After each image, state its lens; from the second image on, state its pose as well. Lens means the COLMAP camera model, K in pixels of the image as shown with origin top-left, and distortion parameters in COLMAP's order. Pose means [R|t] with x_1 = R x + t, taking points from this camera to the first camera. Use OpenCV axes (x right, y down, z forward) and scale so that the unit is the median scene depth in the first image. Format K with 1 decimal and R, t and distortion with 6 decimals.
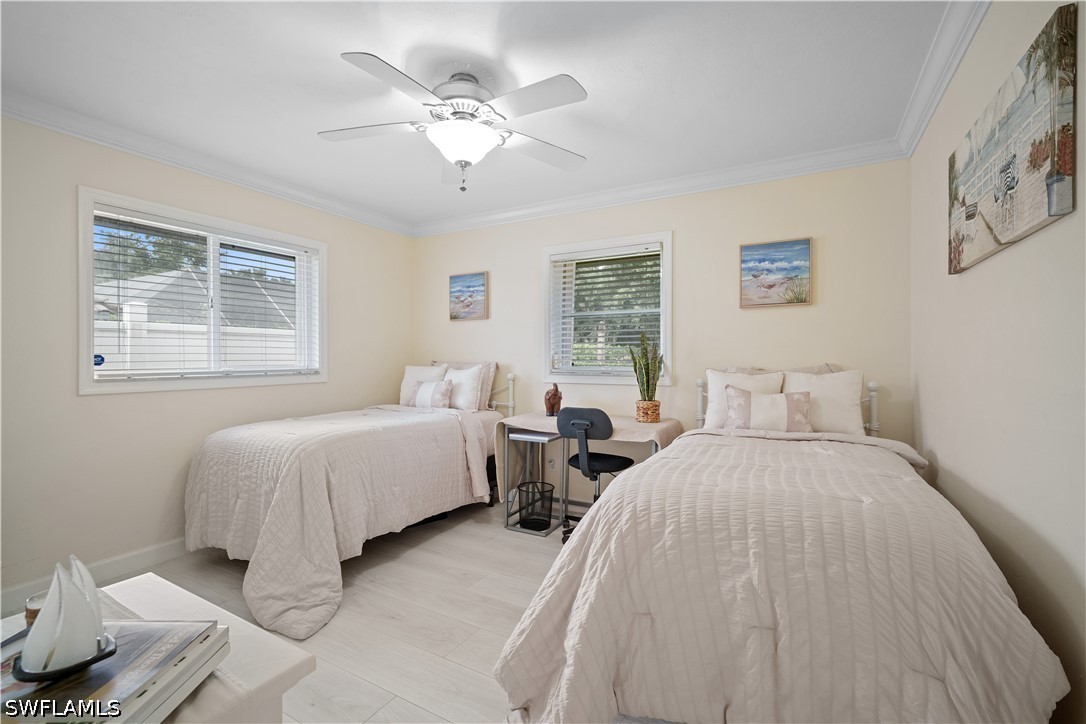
lens RADIAL K [[469.6, 0, 539.3], [0, 469.6, 360.8], [0, 0, 1]] dist [-0.000860, 0.000750]
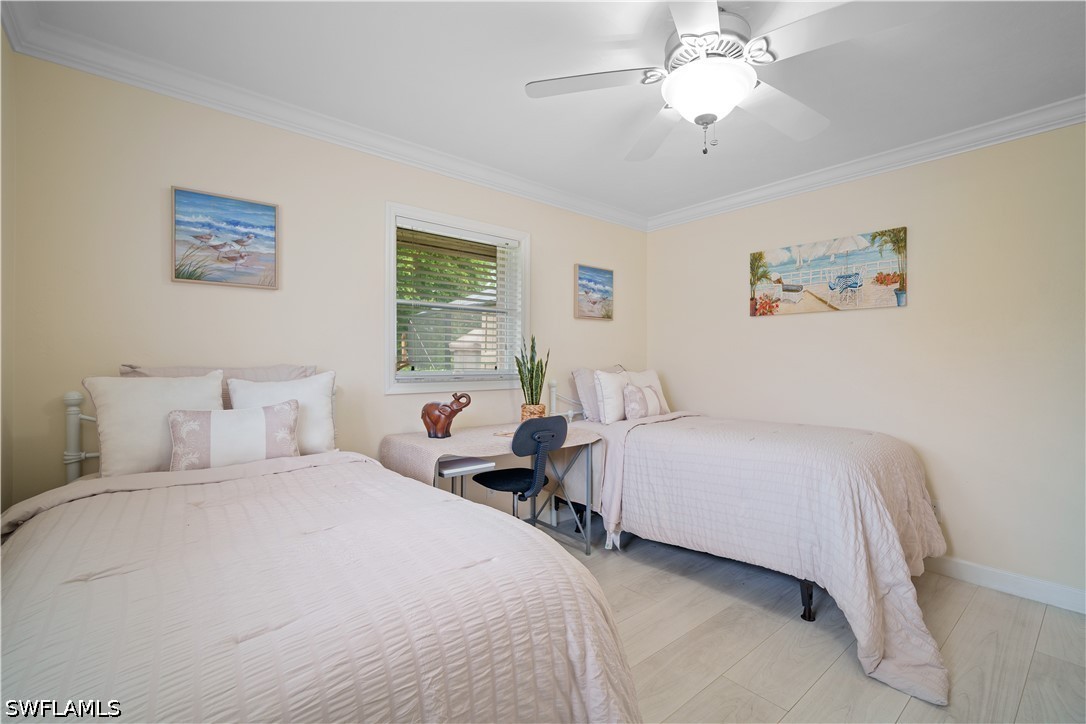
lens RADIAL K [[469.6, 0, 539.3], [0, 469.6, 360.8], [0, 0, 1]] dist [-0.000860, 0.000750]
pose [[0.357488, 0.000242, 0.933918, -0.683107], [0.002176, 0.999997, -0.001092, -0.003682], [-0.933915, 0.002423, 0.357487, 0.655957]]
